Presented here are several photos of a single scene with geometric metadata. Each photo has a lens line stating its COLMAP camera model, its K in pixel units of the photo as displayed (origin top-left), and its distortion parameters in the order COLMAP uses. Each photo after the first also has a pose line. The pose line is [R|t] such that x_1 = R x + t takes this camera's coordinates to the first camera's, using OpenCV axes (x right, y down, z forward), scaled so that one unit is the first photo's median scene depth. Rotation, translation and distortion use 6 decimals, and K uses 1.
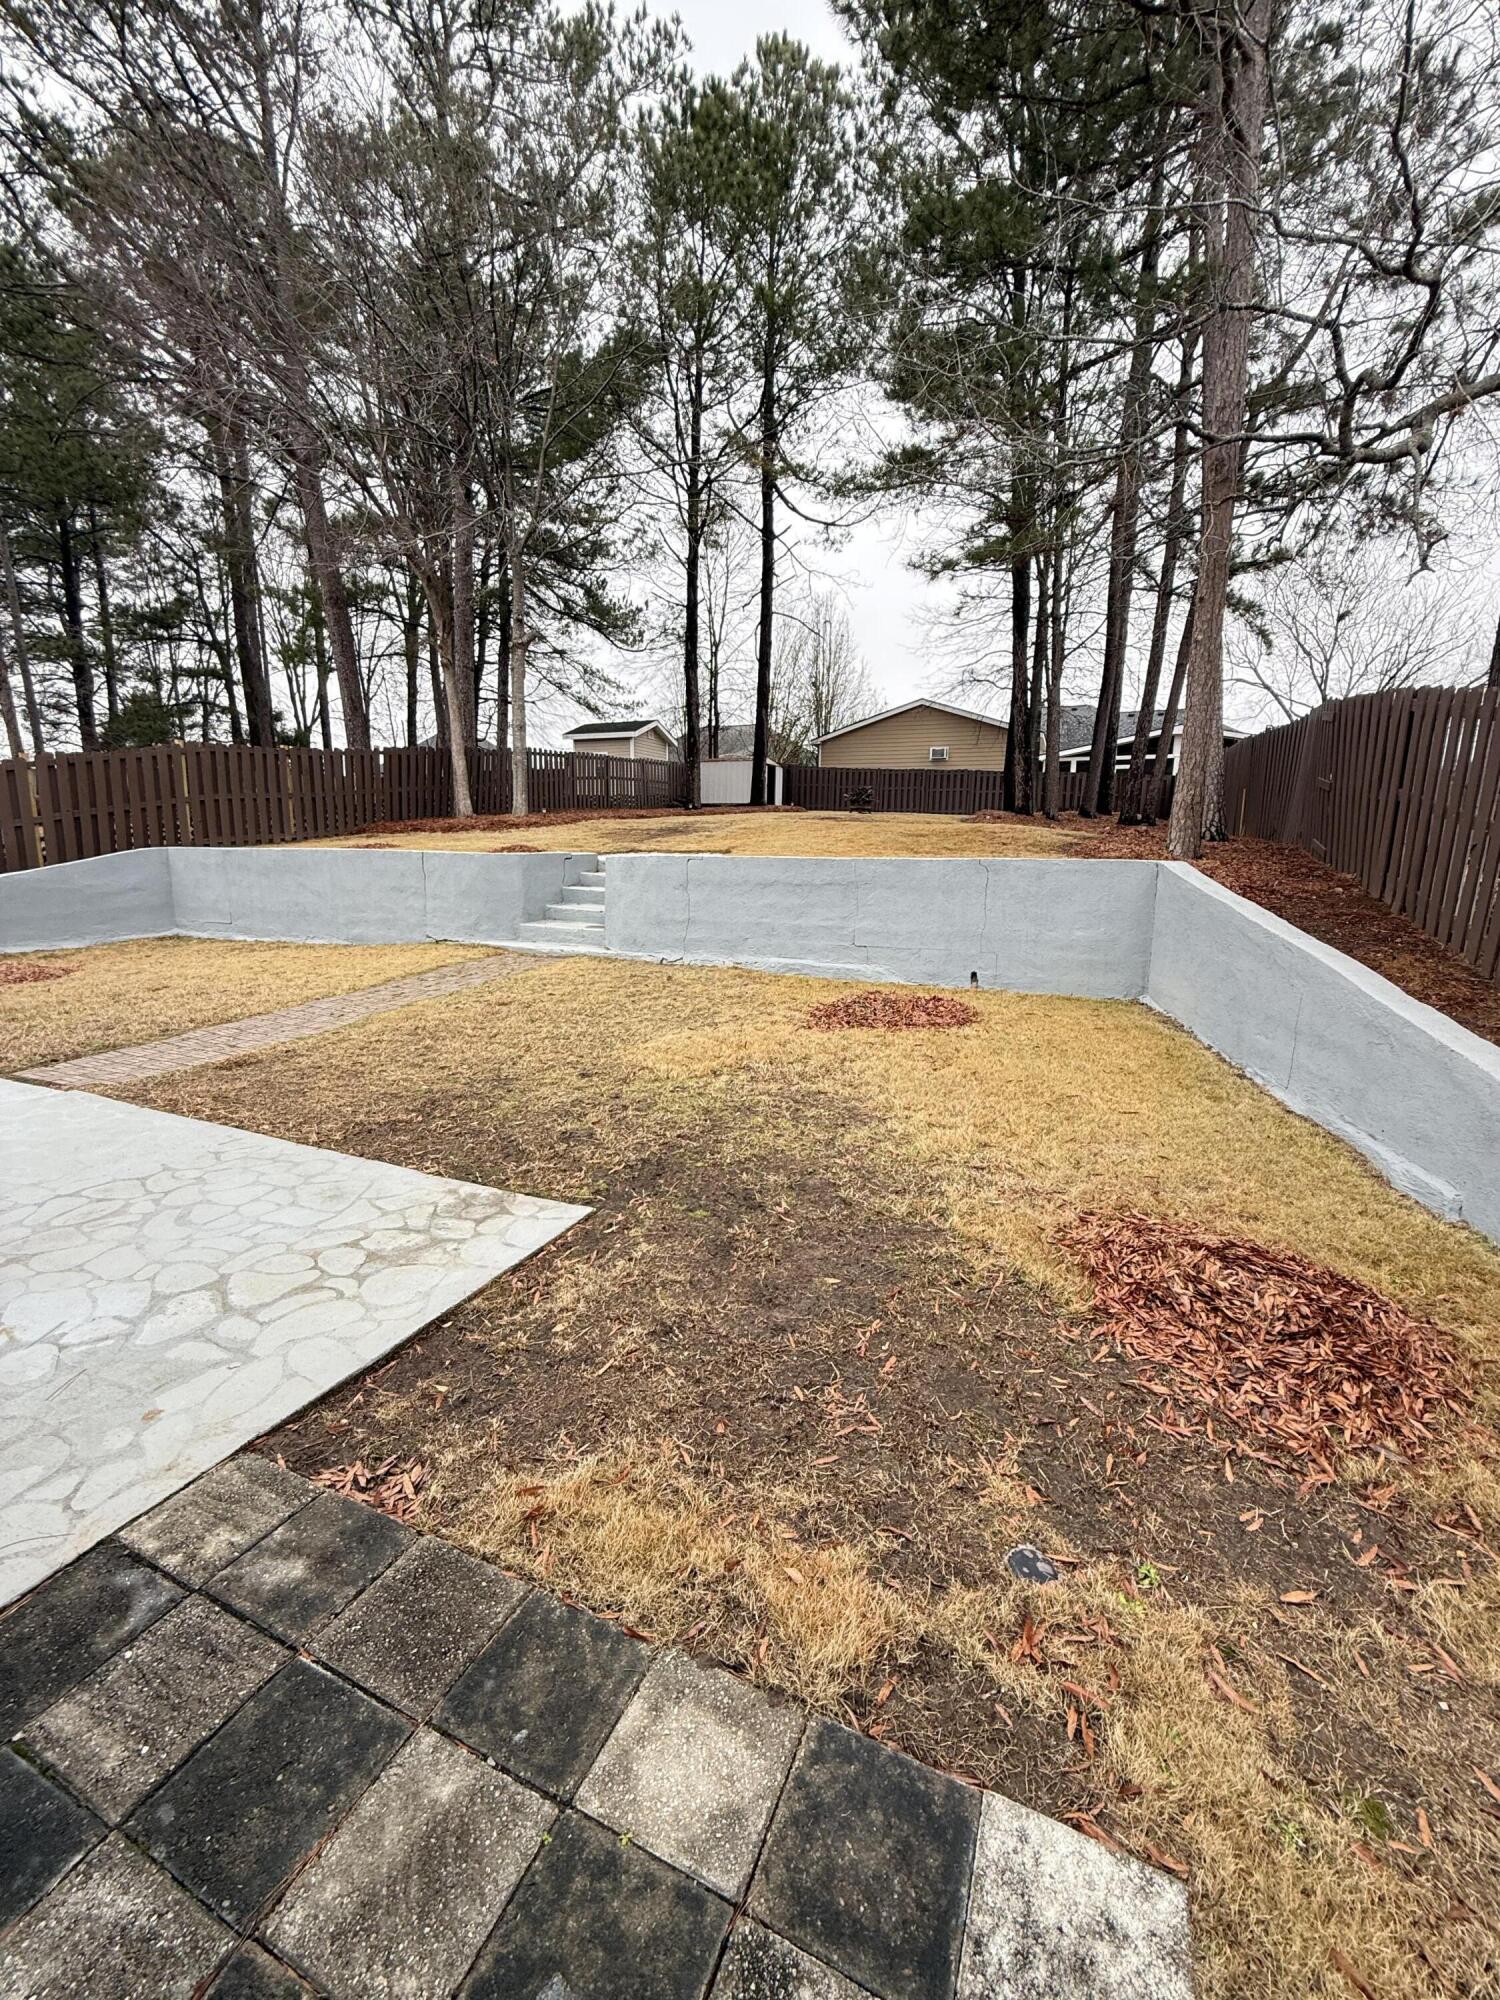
lens RADIAL K [[802.5, 0, 755.3], [0, 802.5, 997.2], [0, 0, 1]] dist [-0.001065, -0.000591]
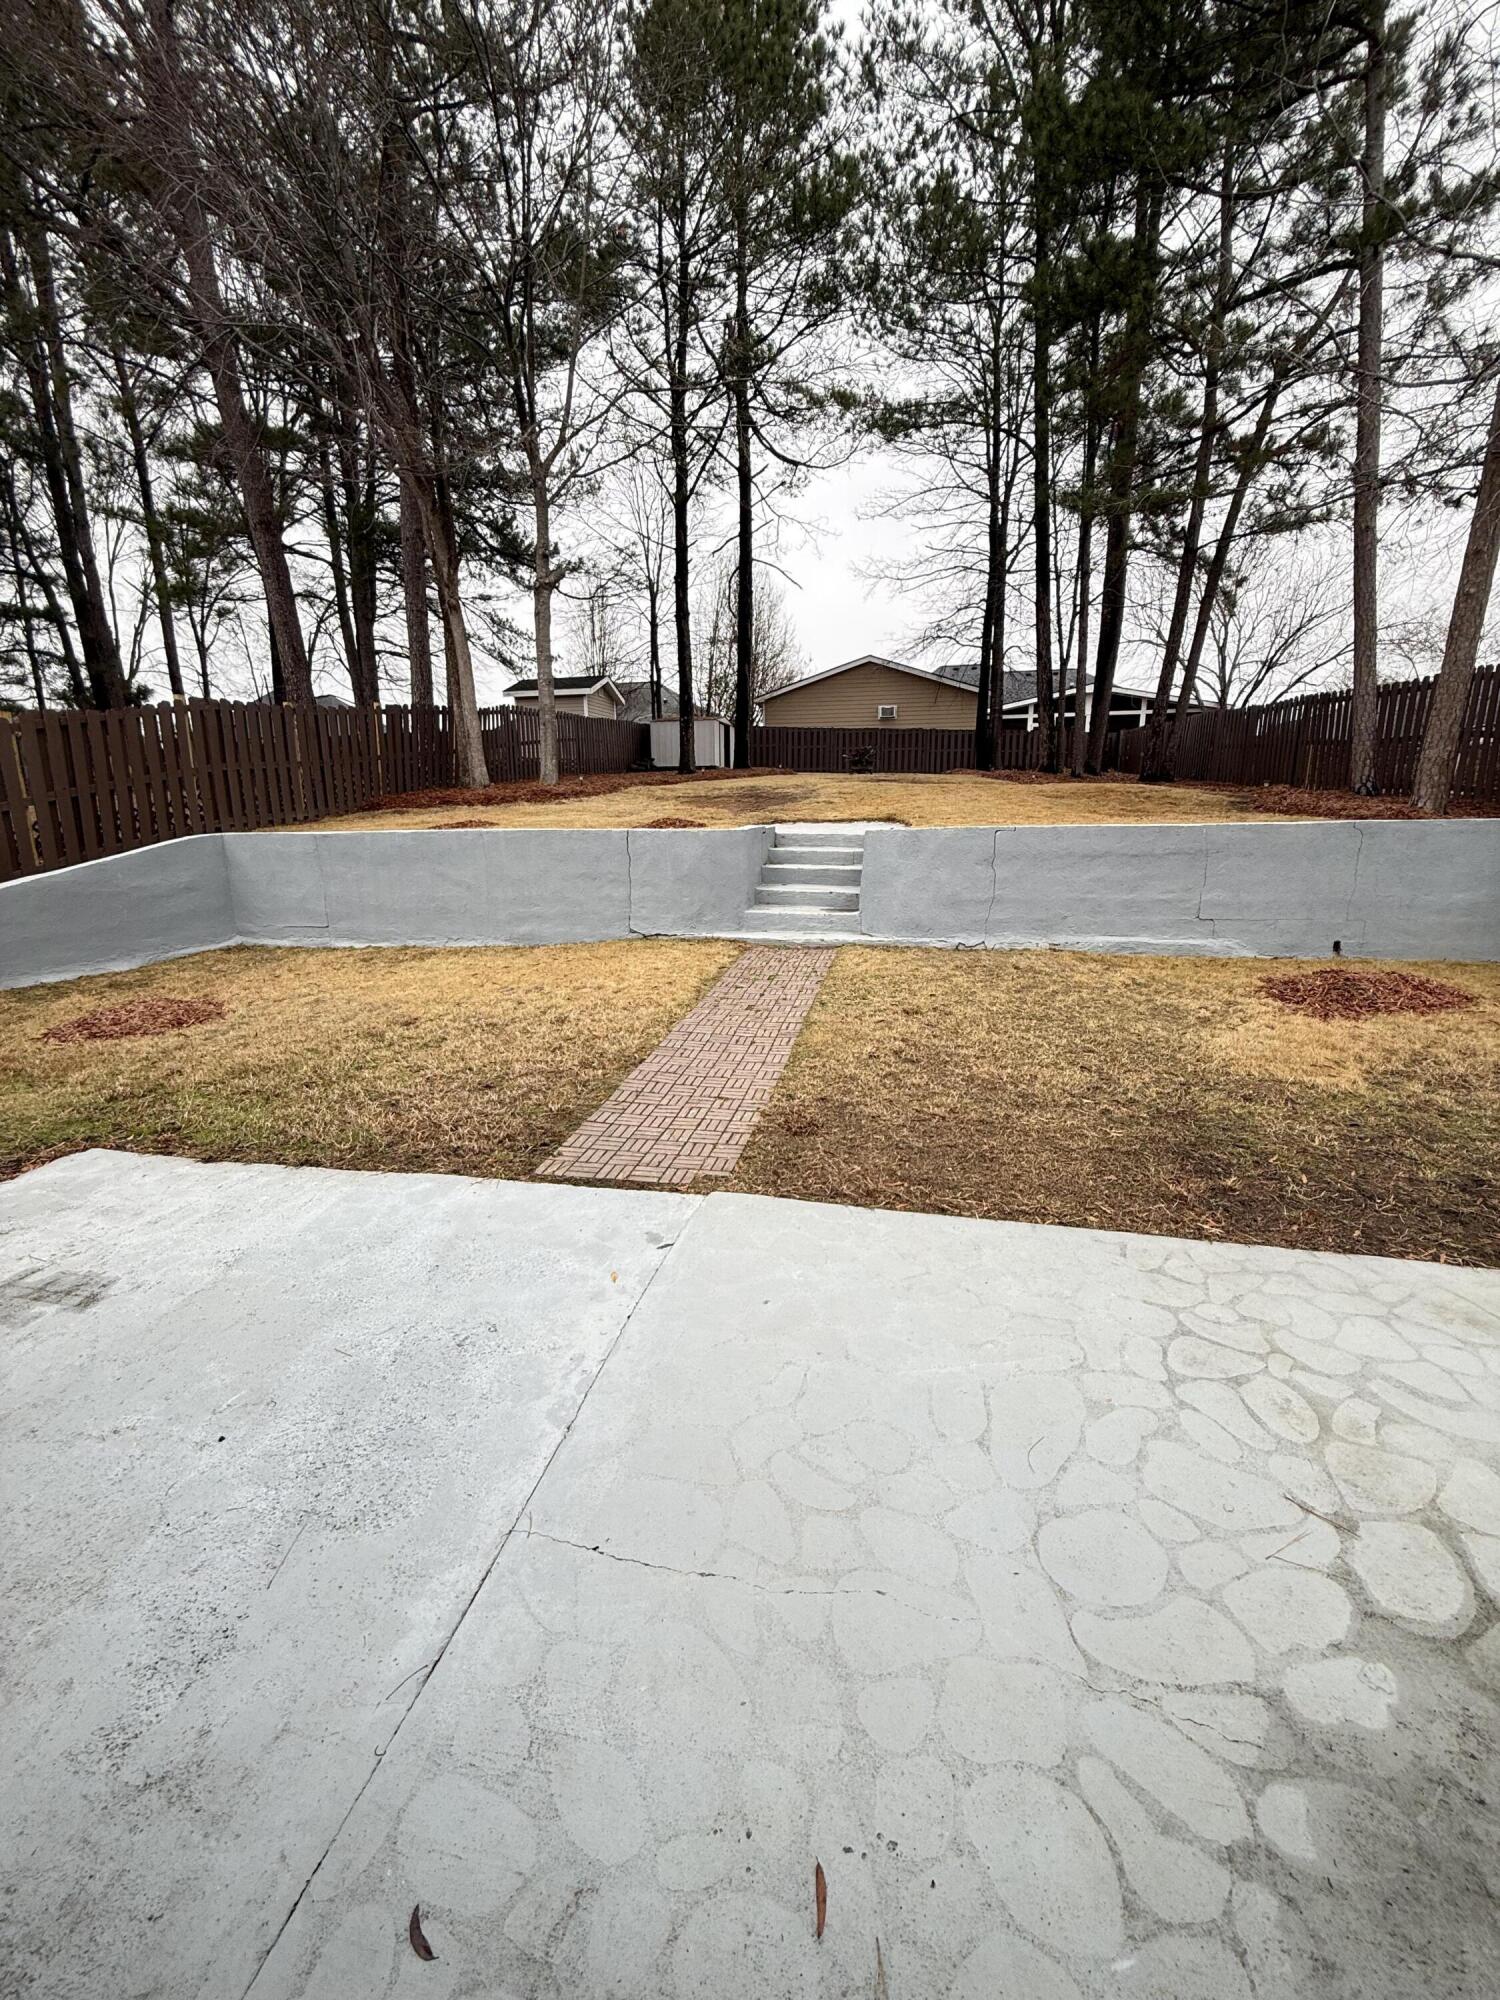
lens RADIAL K [[811.2, 0, 758.8], [0, 811.2, 985.0], [0, 0, 1]] dist [0.001615, 0.000597]
pose [[0.980255, -0.065194, 0.186679, -0.176102], [0.059918, 0.997632, 0.033775, -0.016209], [-0.188439, -0.021923, 0.981840, 0.056703]]
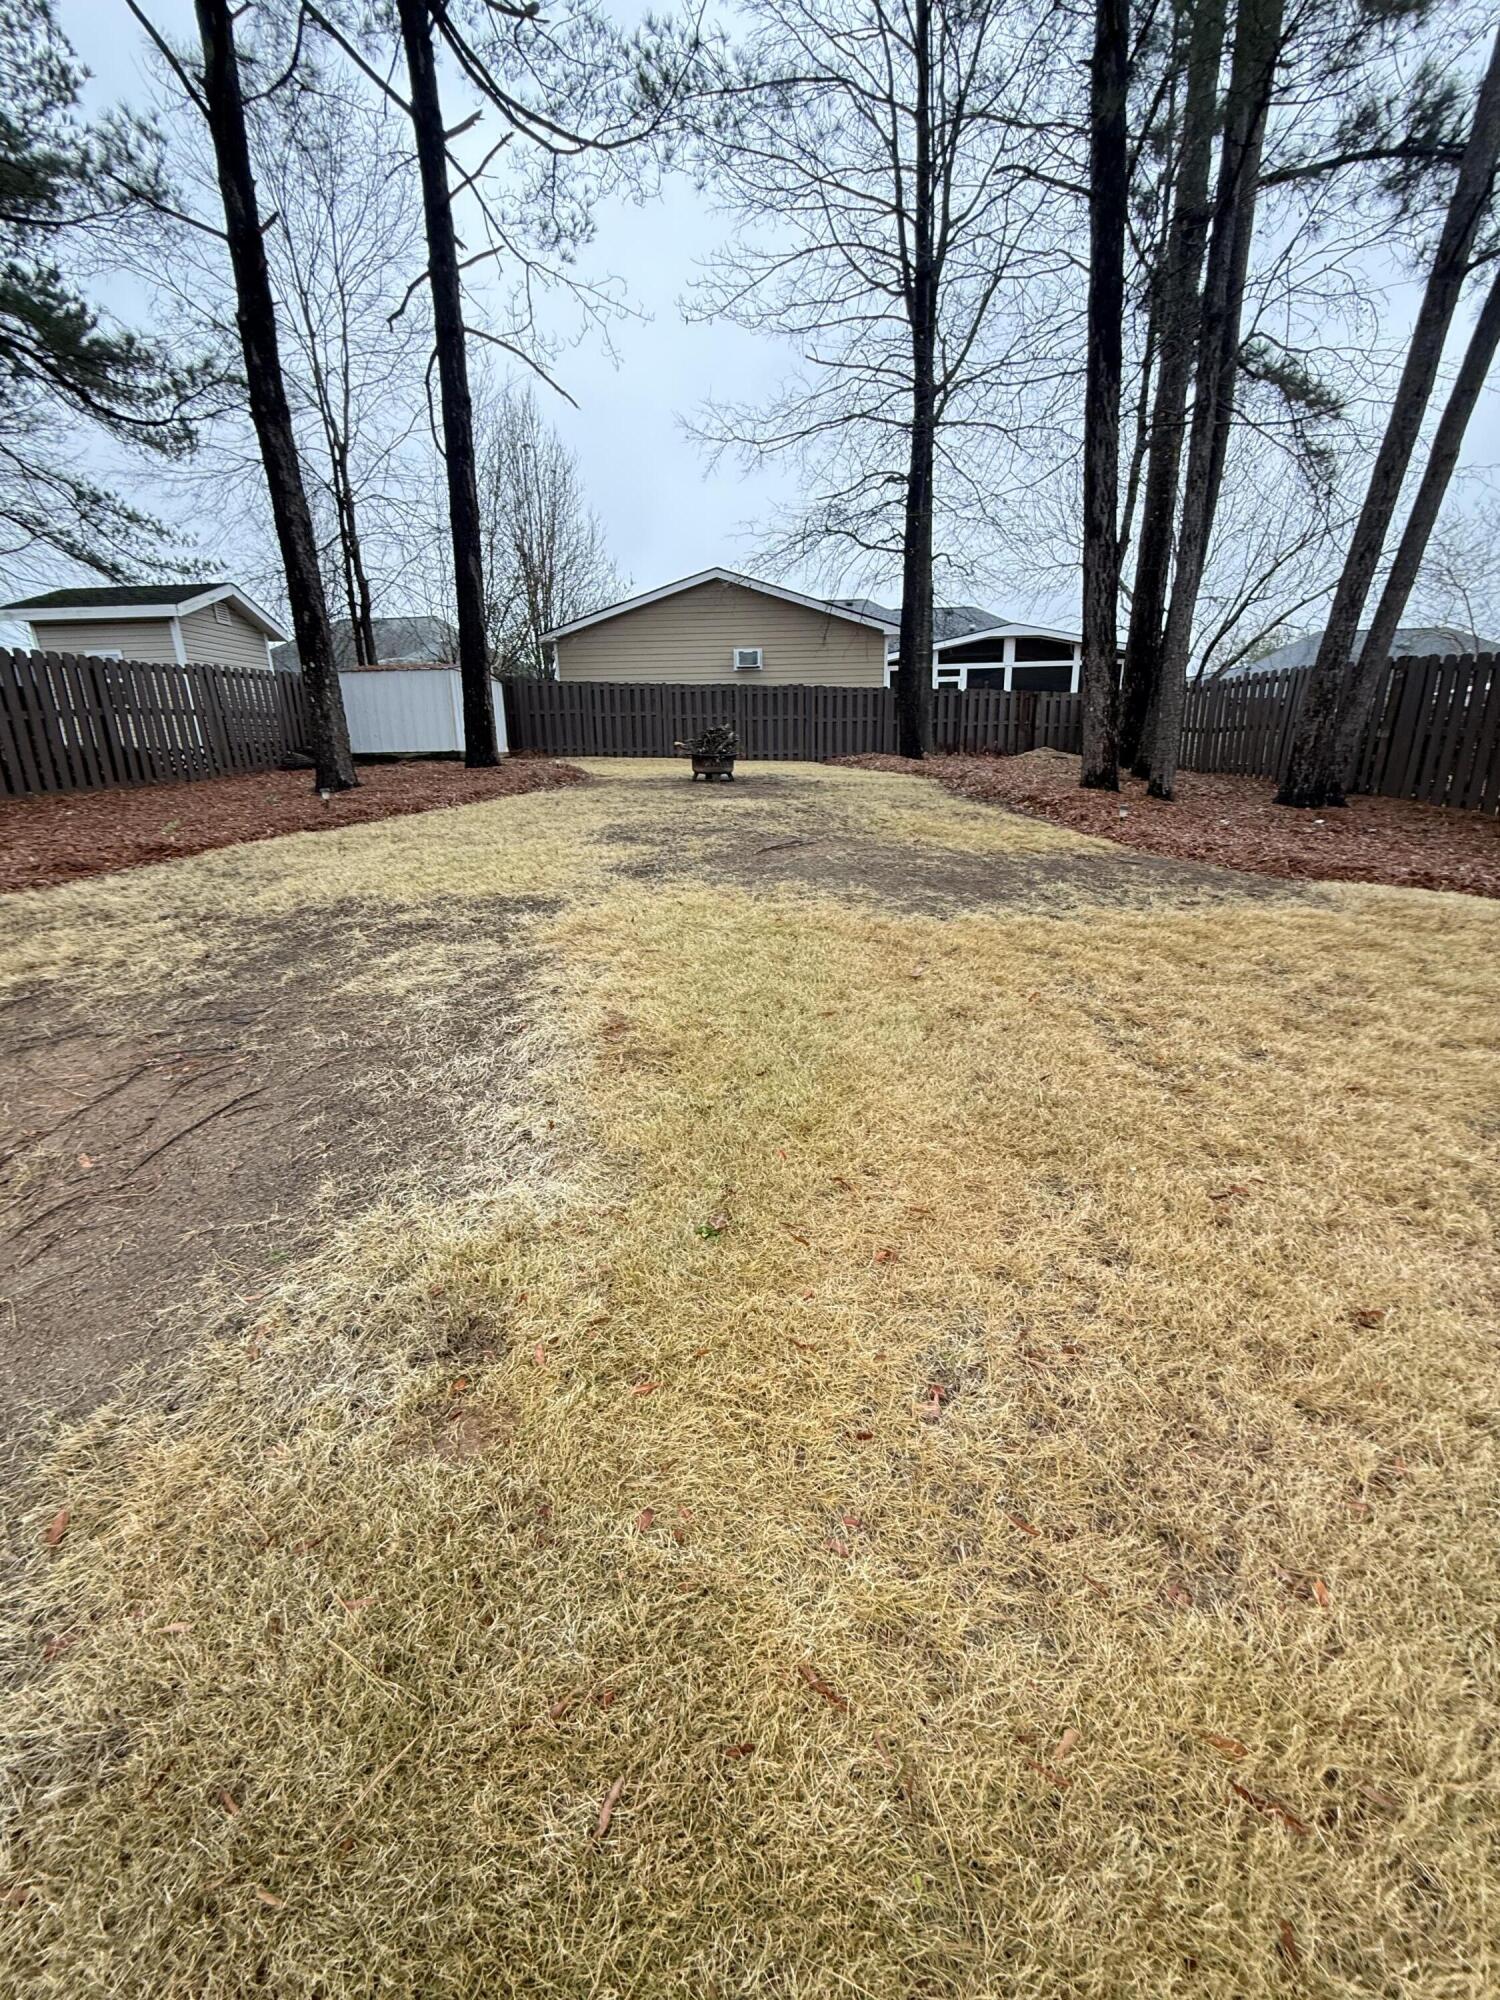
lens RADIAL K [[802.5, 0, 755.3], [0, 802.5, 997.2], [0, 0, 1]] dist [-0.001065, -0.000591]
pose [[0.932353, -0.134549, 0.335581, -0.025570], [0.099821, 0.987893, 0.118753, -0.144786], [-0.347496, -0.077221, 0.934496, 0.487926]]
